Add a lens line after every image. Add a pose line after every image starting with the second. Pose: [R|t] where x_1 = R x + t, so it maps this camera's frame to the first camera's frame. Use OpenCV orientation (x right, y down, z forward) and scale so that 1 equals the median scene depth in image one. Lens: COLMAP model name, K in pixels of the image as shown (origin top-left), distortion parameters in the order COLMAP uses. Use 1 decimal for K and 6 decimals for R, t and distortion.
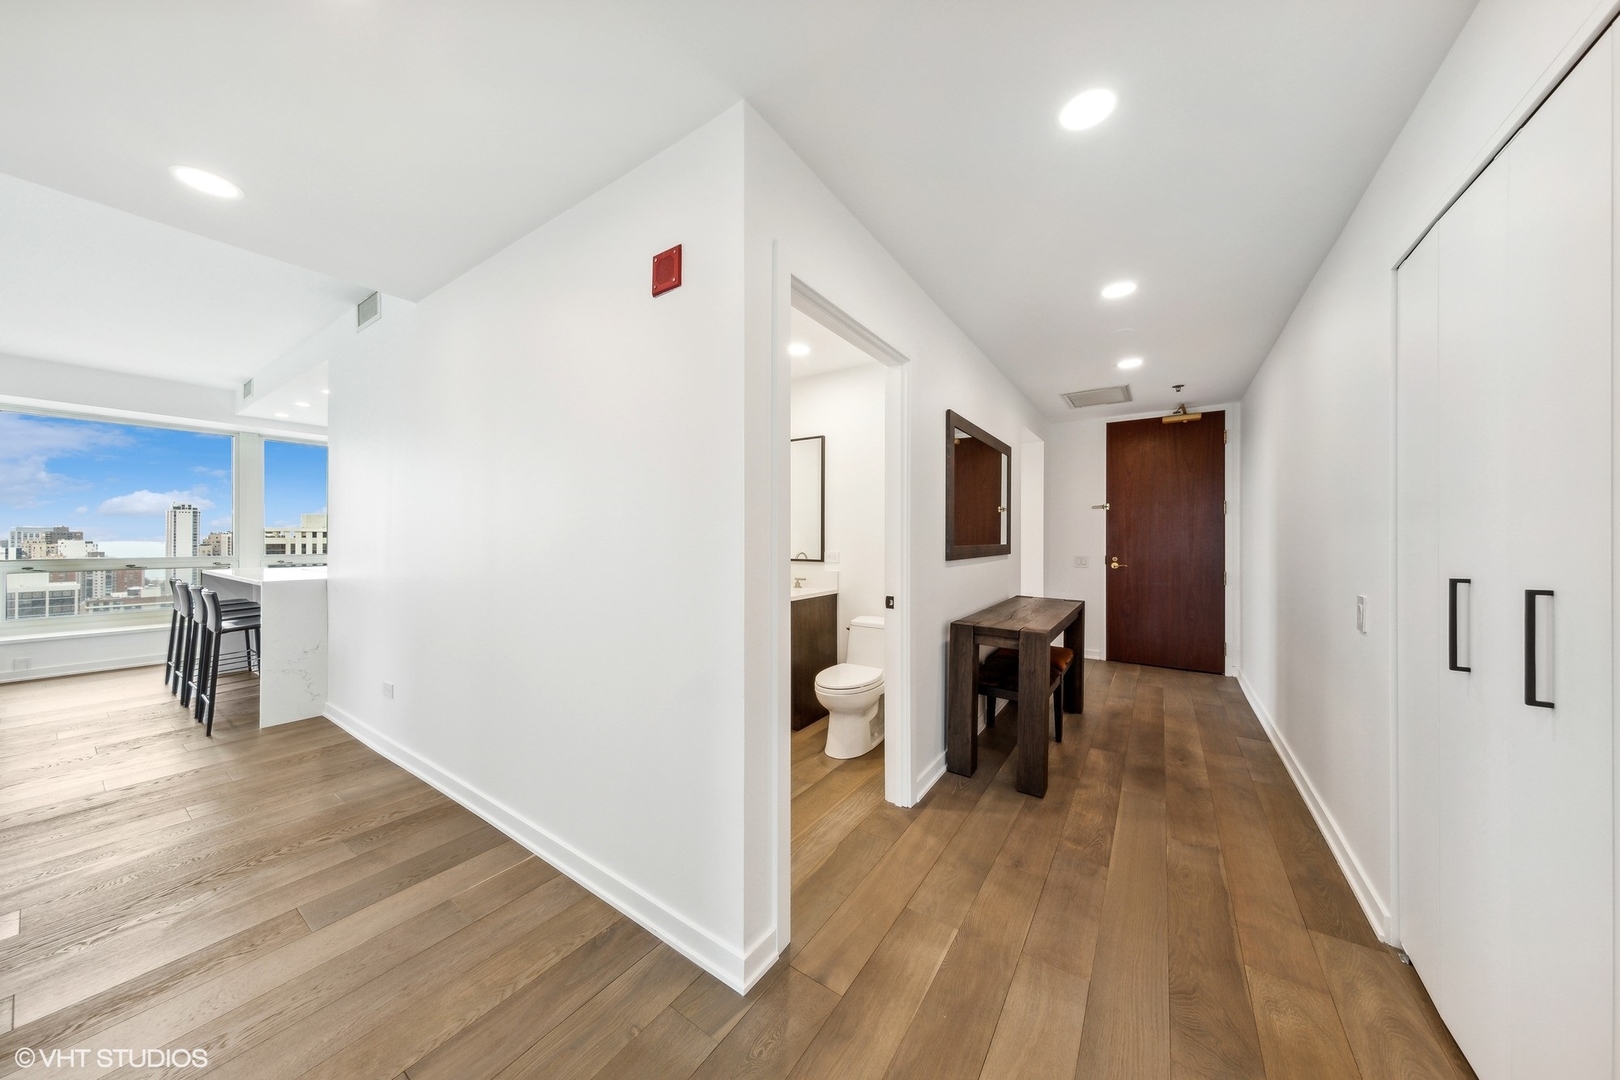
lens RADIAL K [[516.4, 0, 814.5], [0, 516.4, 530.6], [0, 0, 1]] dist [0.000500, 0.000045]
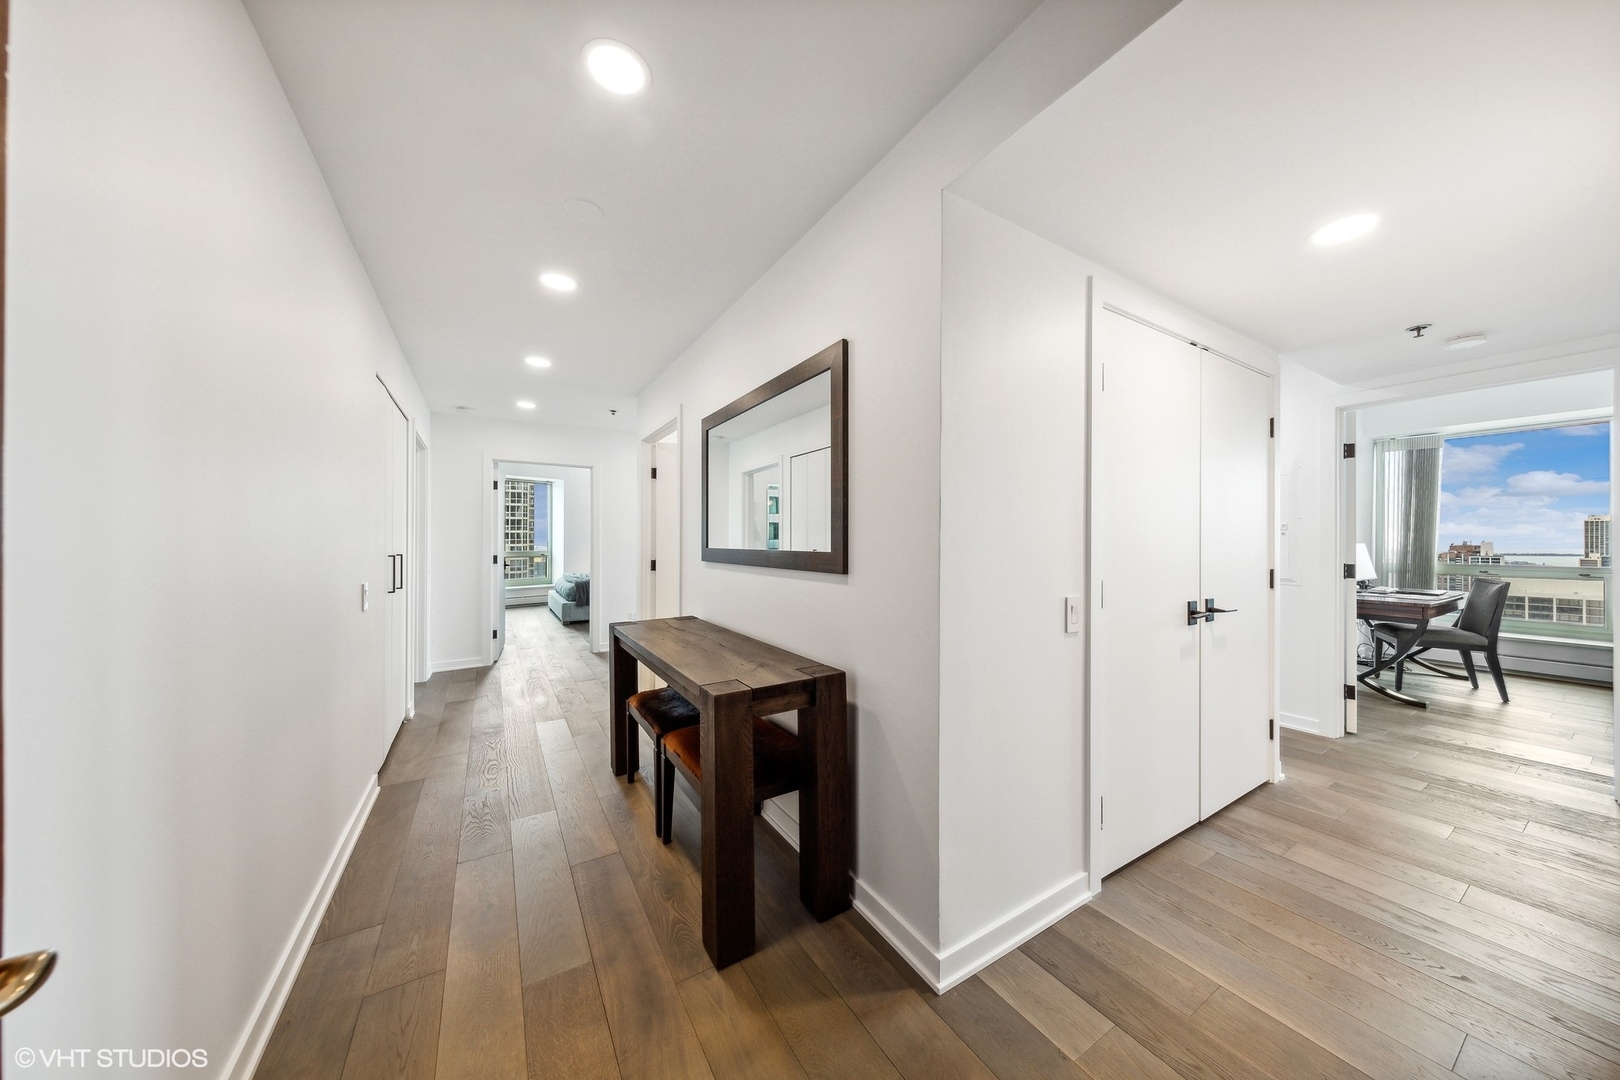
lens RADIAL K [[516.4, 0, 815.7], [0, 516.4, 540.4], [0, 0, 1]] dist [0.000500, 0.000045]
pose [[-0.417342, -0.000620, -0.908749, 0.106936], [0.001053, 0.999999, -0.001166, 0.003113], [0.908749, -0.001443, -0.417341, 0.154967]]
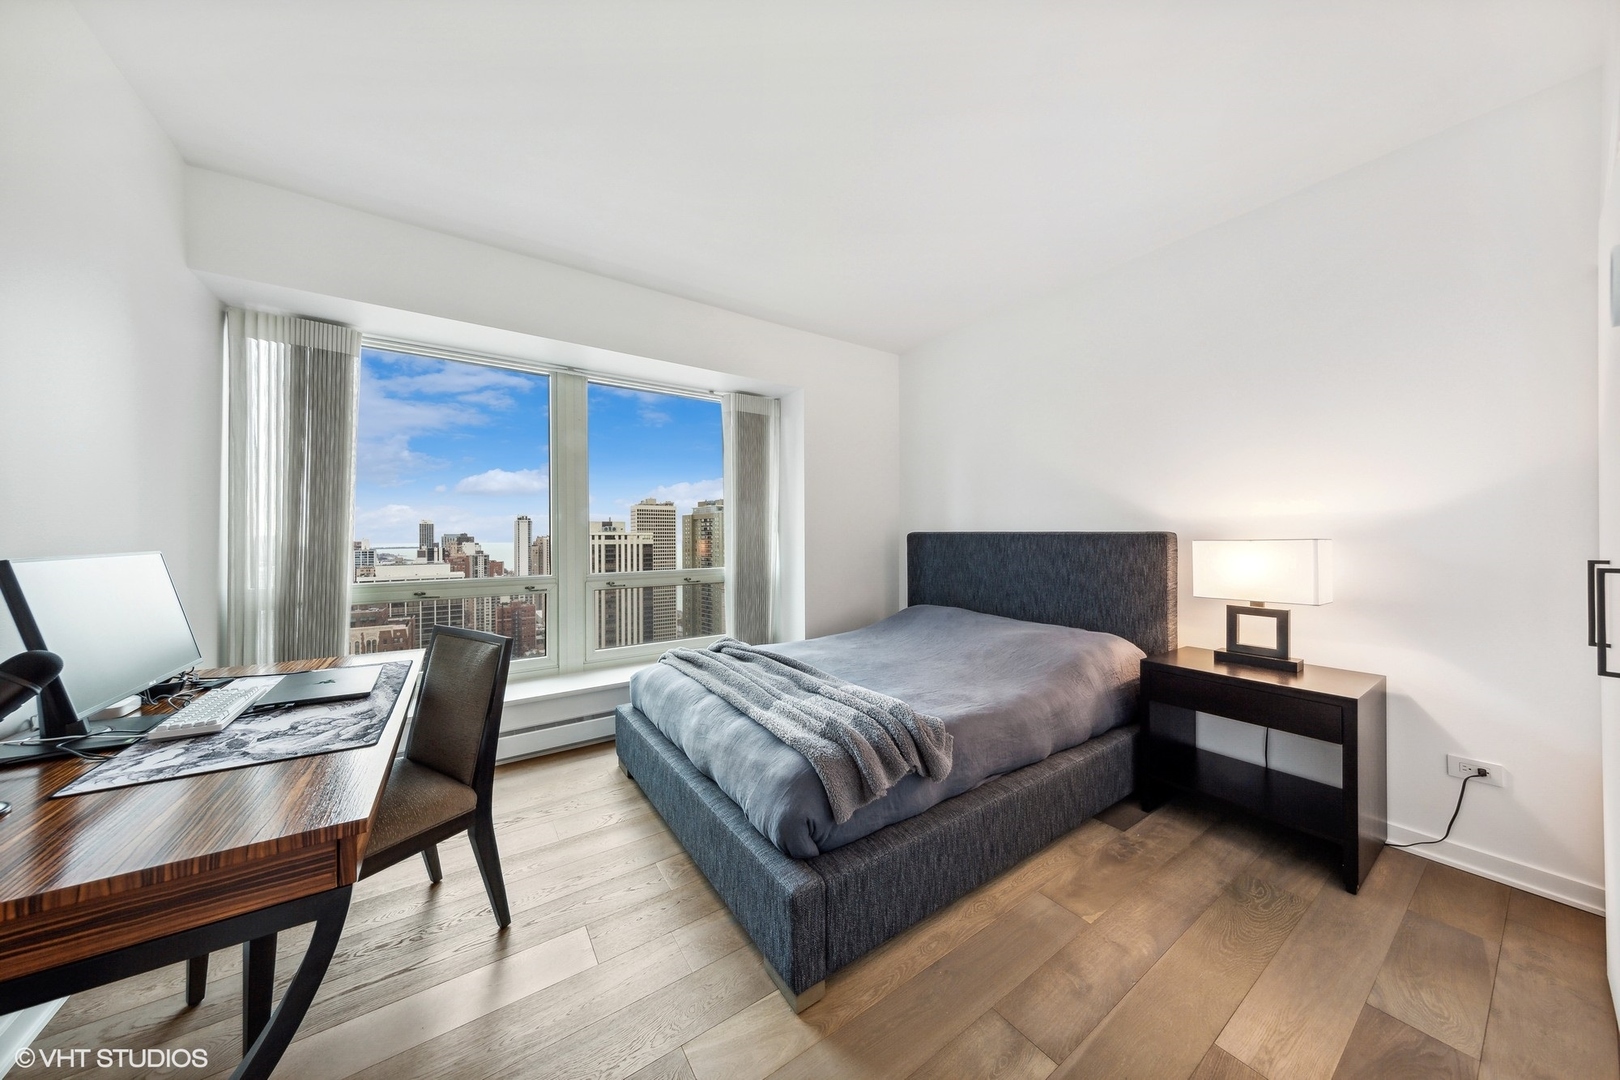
lens RADIAL K [[516.4, 0, 812.8], [0, 516.4, 531.4], [0, 0, 1]] dist [0.000500, 0.000045]
pose [[0.931071, -0.012458, -0.364626, -0.652235], [0.013202, 0.999913, -0.000452, 0.003362], [0.364600, -0.004393, 0.931154, 0.503386]]
